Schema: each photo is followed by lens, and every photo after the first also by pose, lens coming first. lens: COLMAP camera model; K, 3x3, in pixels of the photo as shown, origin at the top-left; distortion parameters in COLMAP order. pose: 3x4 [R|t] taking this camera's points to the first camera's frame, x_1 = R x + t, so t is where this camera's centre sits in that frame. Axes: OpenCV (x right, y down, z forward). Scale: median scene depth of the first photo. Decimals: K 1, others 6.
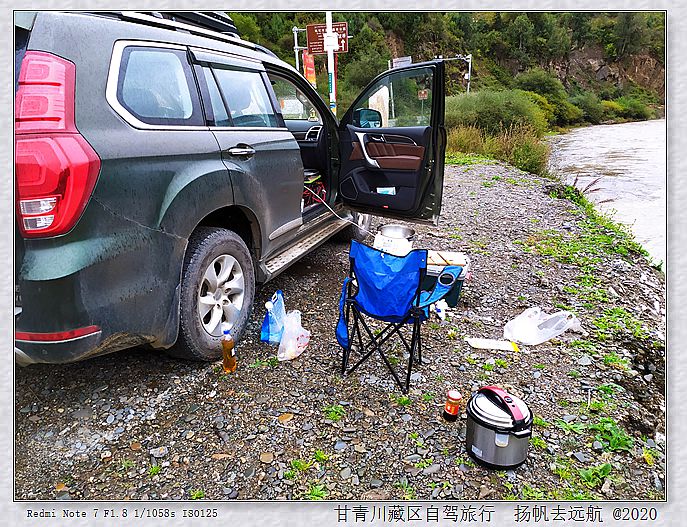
lens RADIAL K [[487.8, 0, 343.5], [0, 487.8, 241.9], [0, 0, 1]] dist [0.055146, -0.069257]
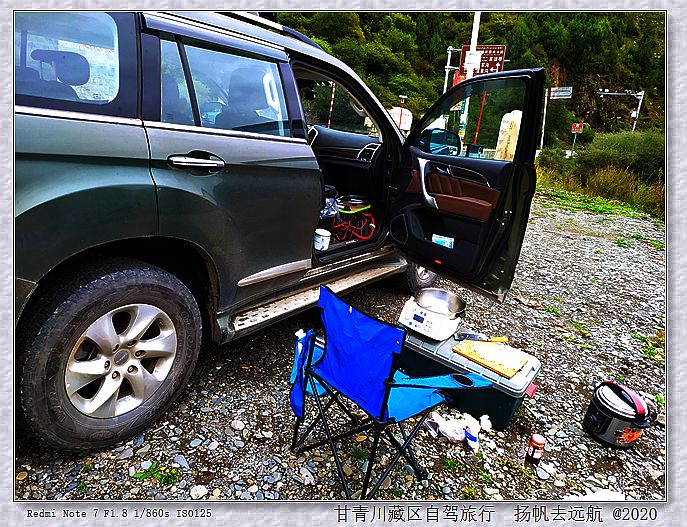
lens RADIAL K [[487.8, 0, 343.5], [0, 487.8, 241.9], [0, 0, 1]] dist [0.055146, -0.069257]
pose [[0.954251, 0.171629, -0.244845, 0.147223], [-0.179353, 0.983740, -0.009432, -0.081033], [0.239245, 0.052914, 0.969516, 0.292860]]
